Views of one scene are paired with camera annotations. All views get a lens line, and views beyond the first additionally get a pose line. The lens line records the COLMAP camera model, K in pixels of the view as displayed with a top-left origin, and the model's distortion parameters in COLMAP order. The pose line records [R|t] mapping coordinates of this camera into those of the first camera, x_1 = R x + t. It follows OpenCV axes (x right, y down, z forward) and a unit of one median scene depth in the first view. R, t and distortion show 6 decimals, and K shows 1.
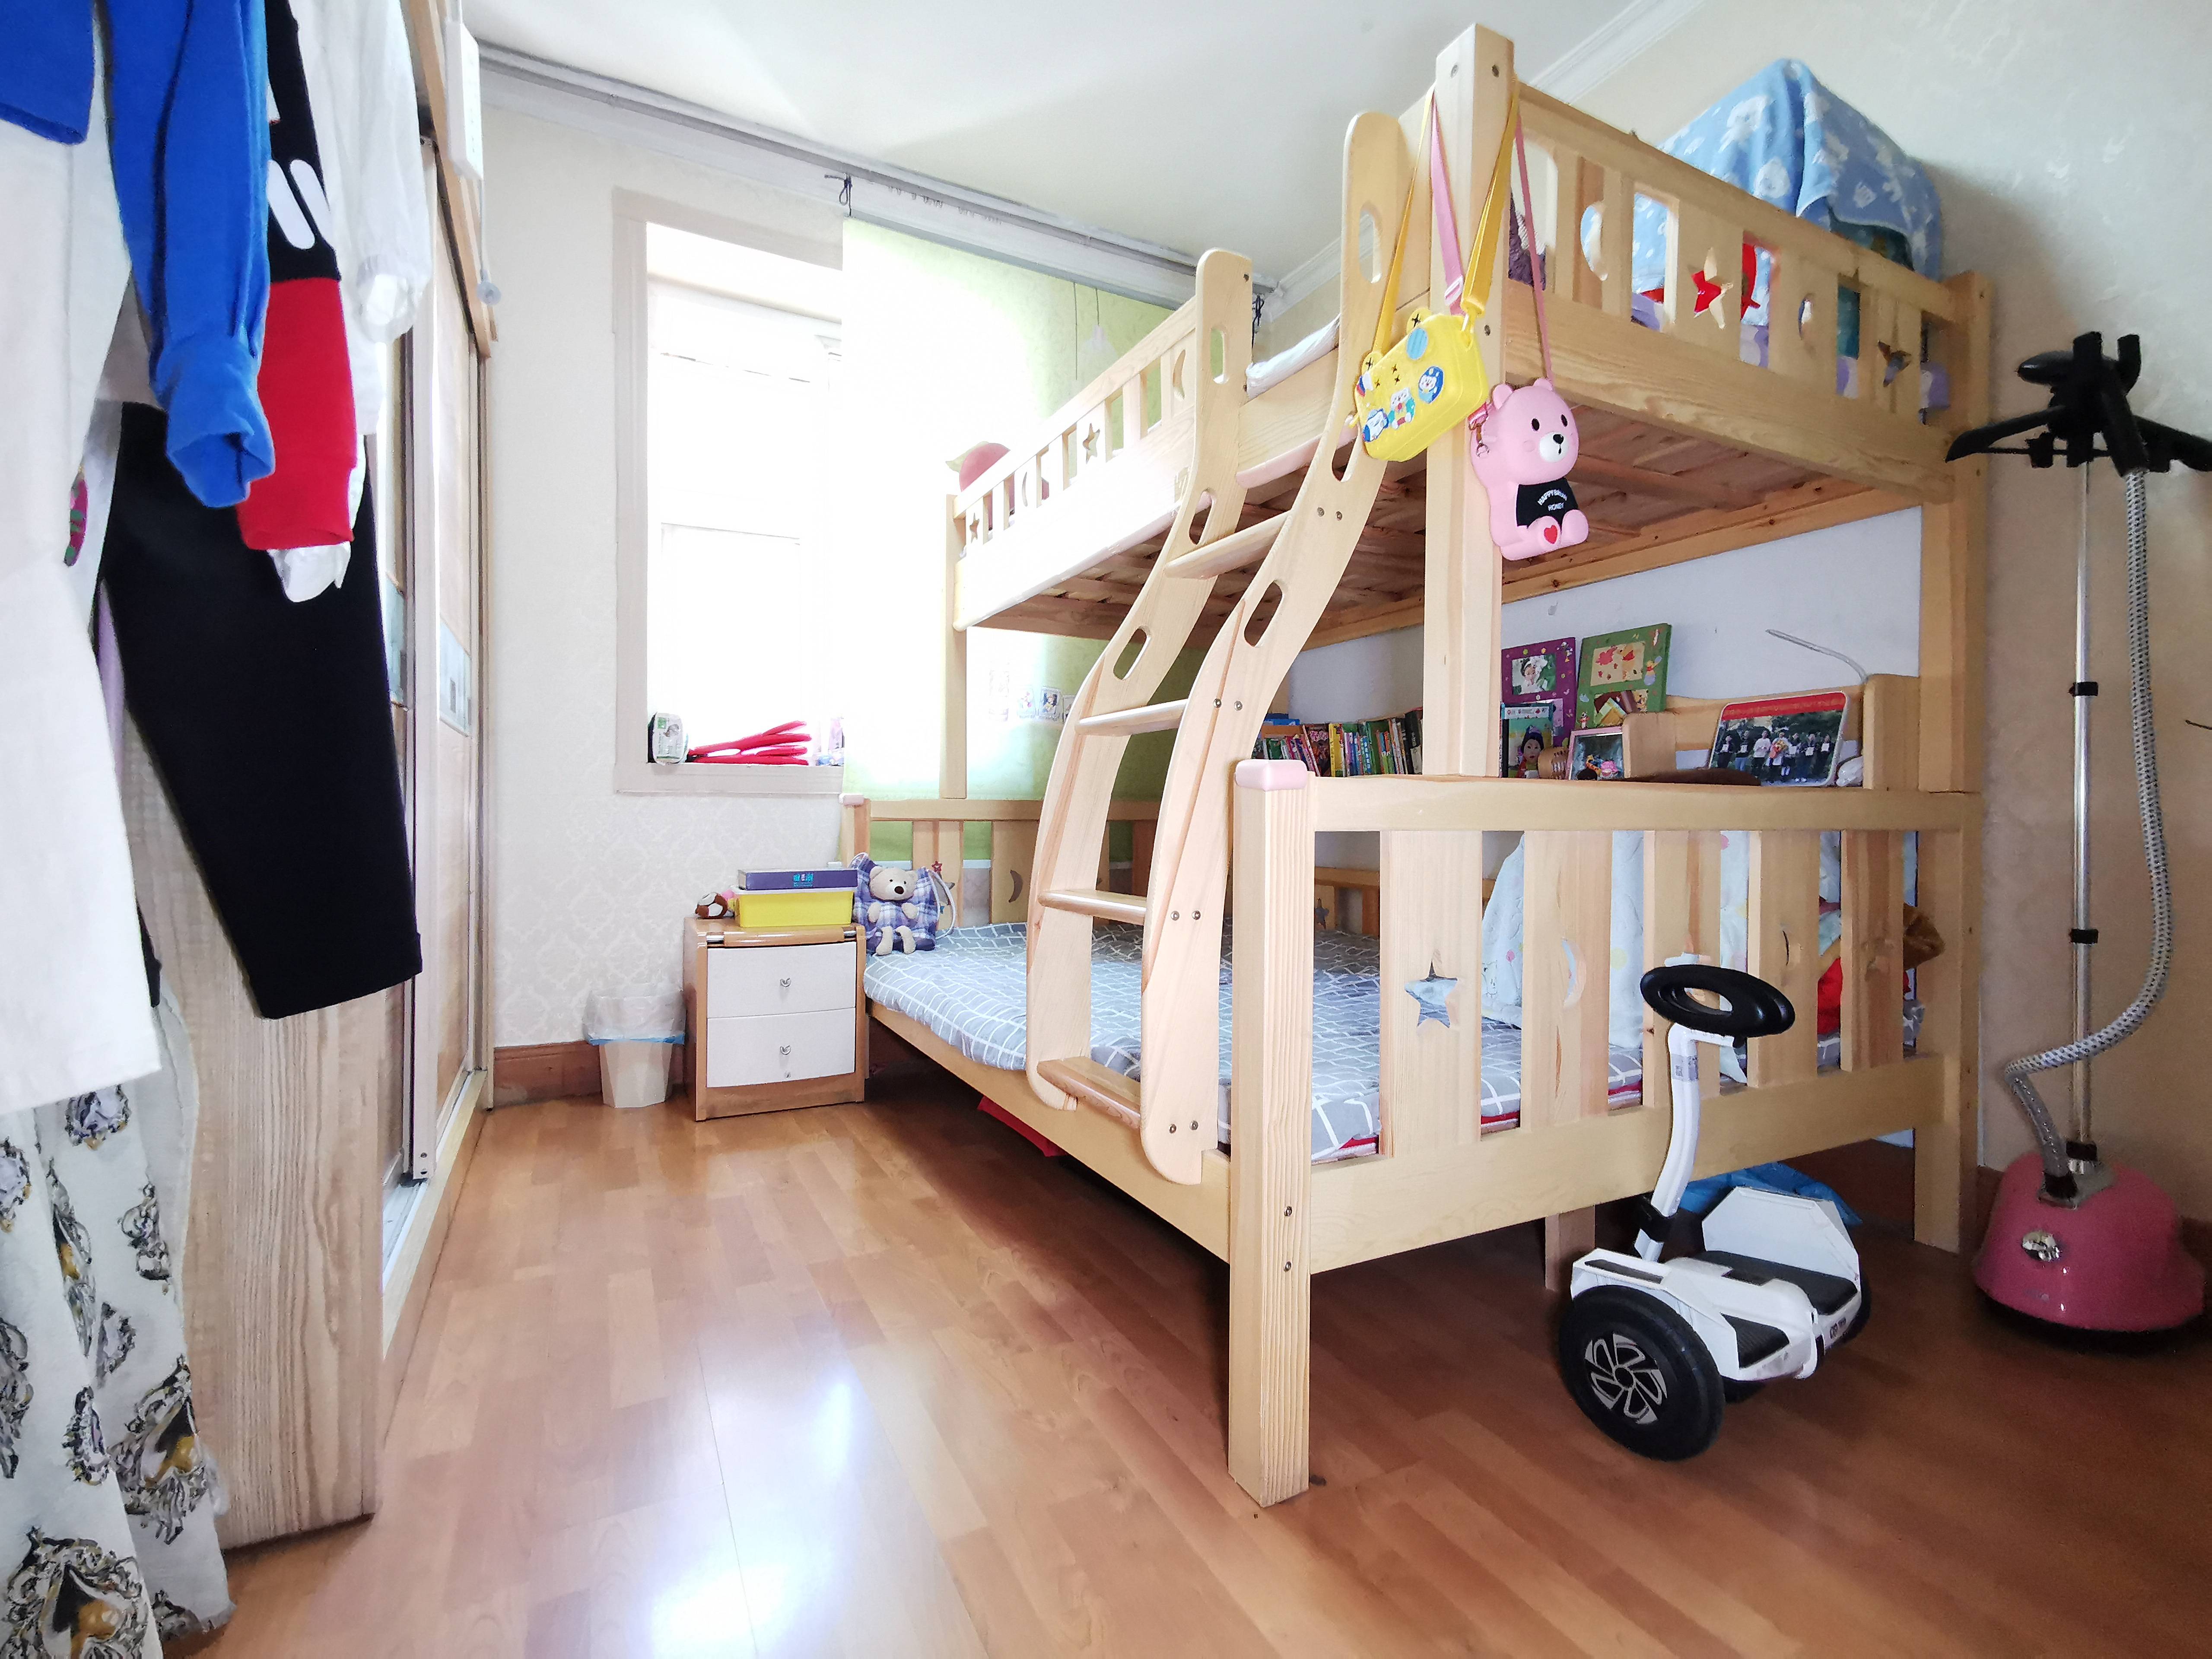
lens RADIAL K [[1030.8, 0, 1102.8], [0, 1030.8, 826.9], [0, 0, 1]] dist [0.000982, 0.000201]
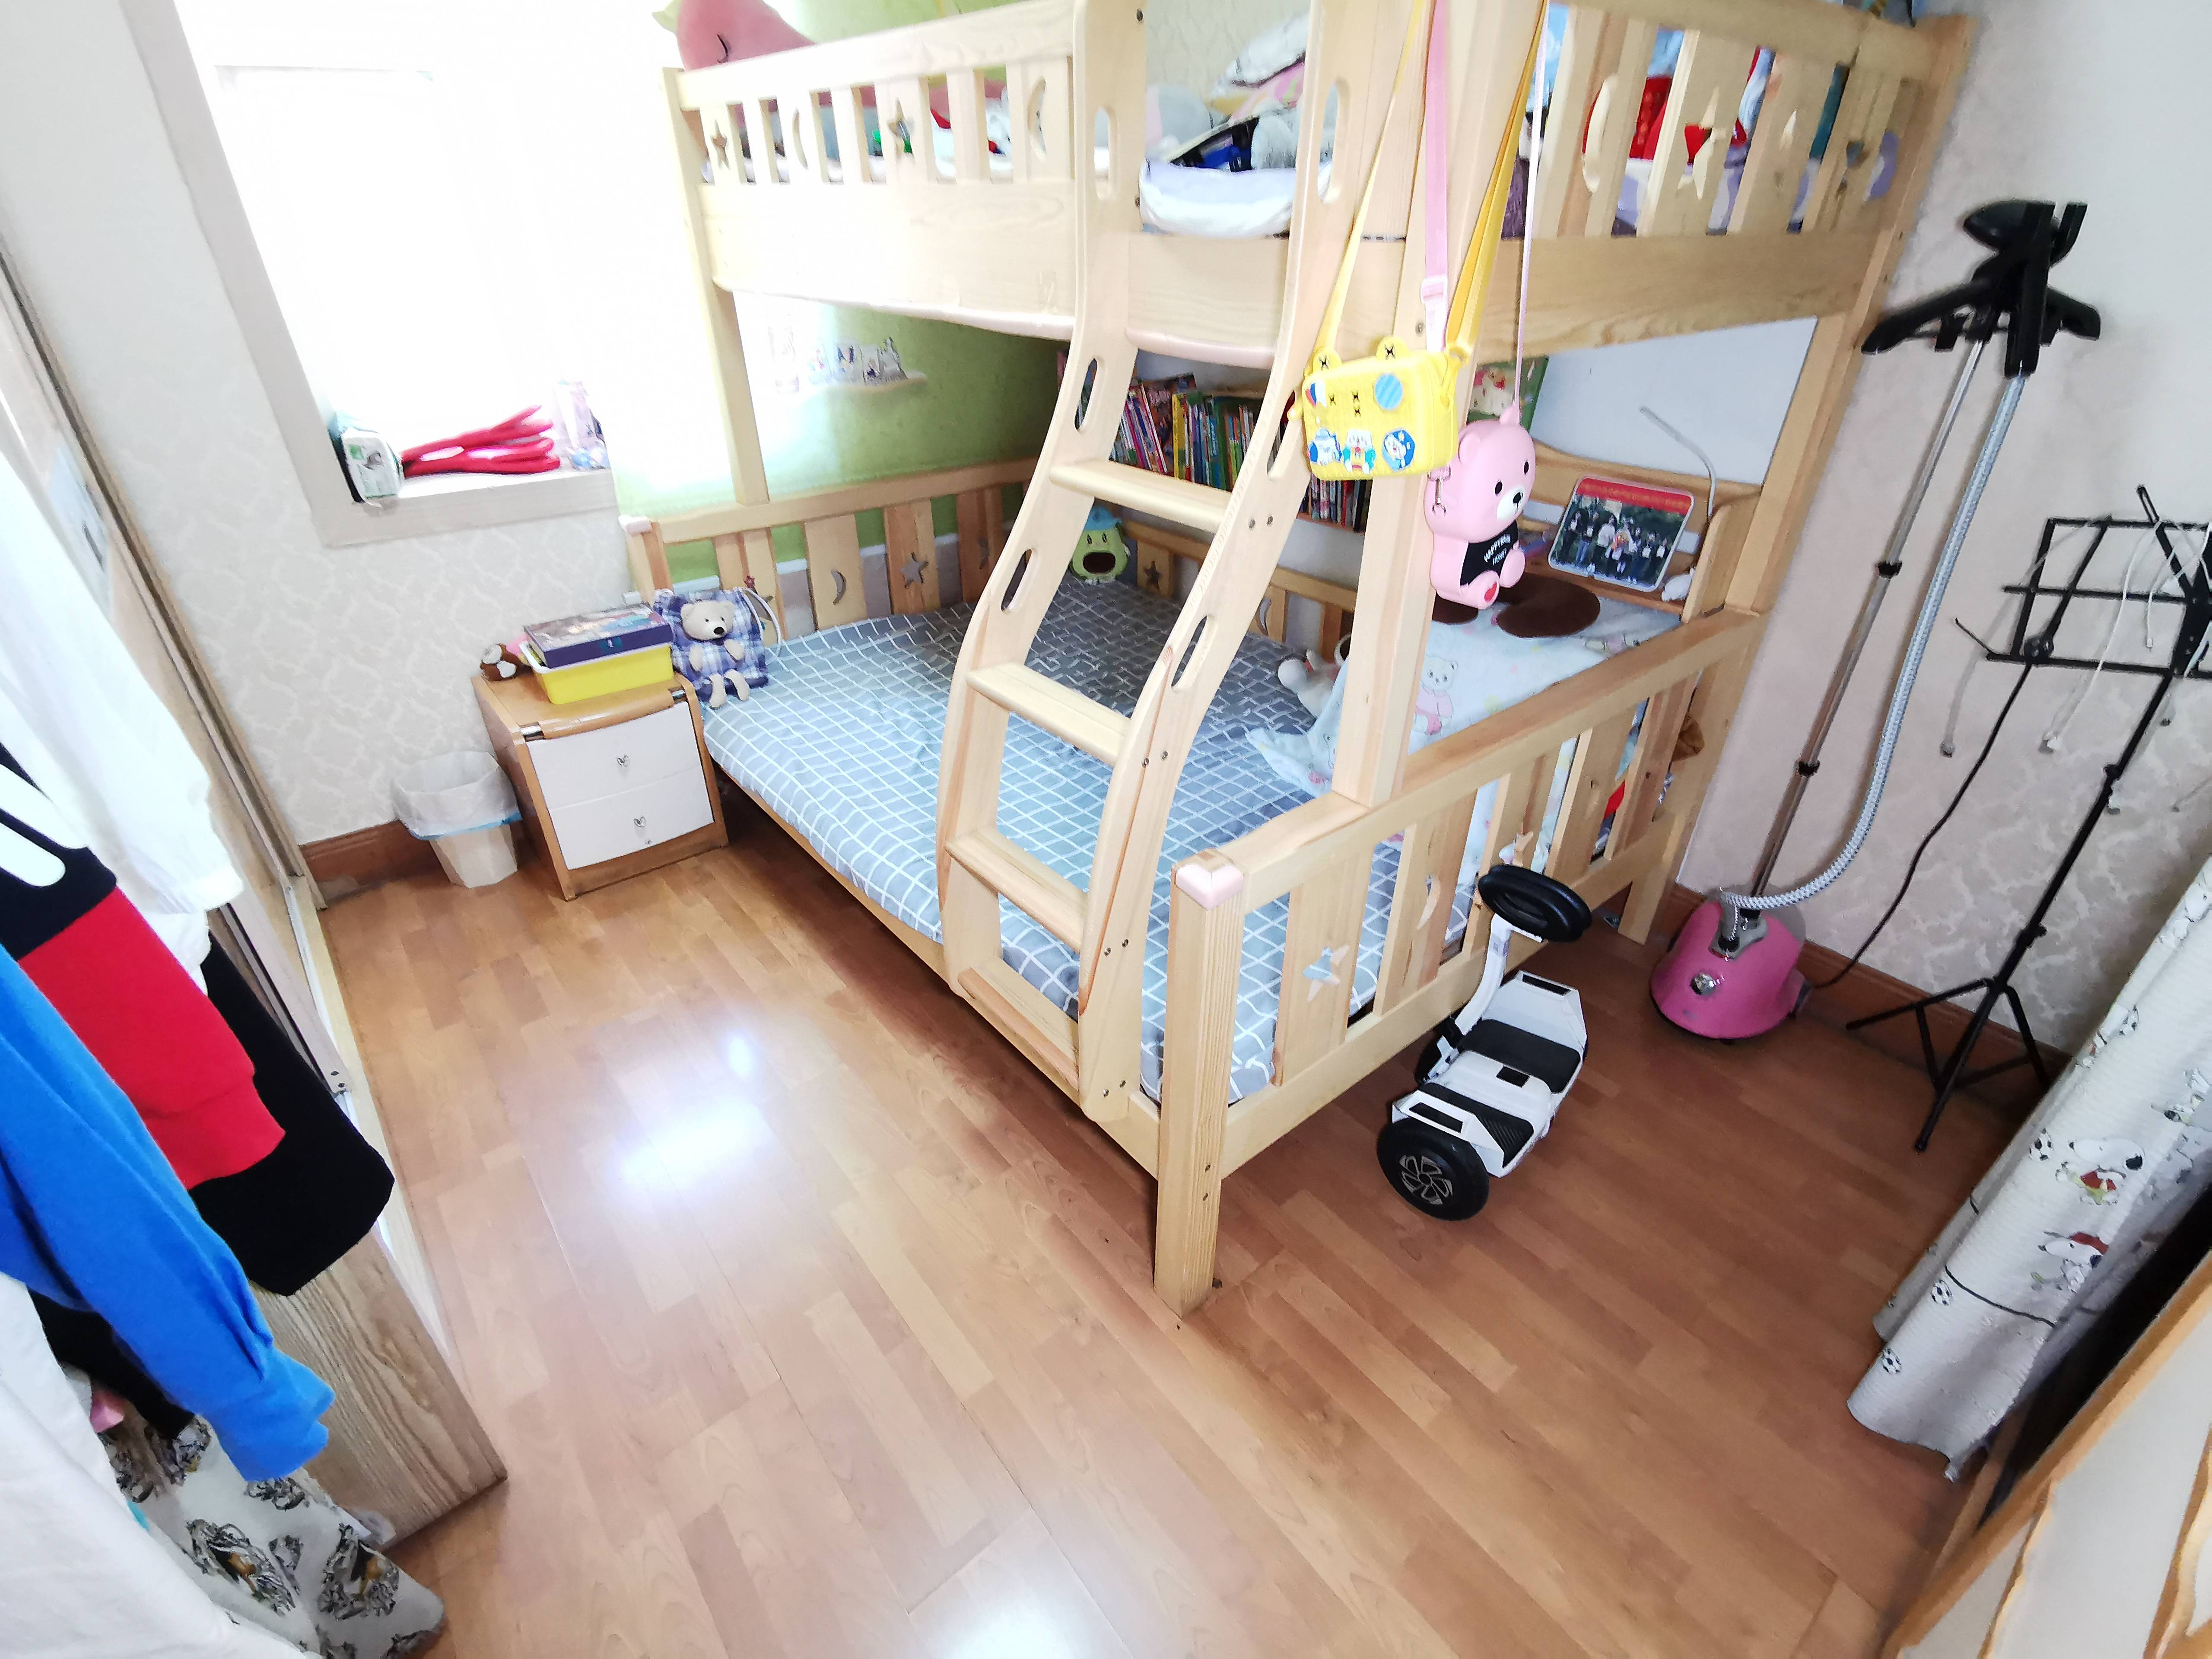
lens RADIAL K [[1033.1, 0, 1106.0], [0, 1033.1, 829.5], [0, 0, 1]] dist [0.013276, -0.007414]
pose [[0.975790, -0.118362, 0.183915, -0.084332], [0.005437, 0.853774, 0.520615, -0.427815], [-0.218642, -0.507011, 0.833748, 0.114566]]
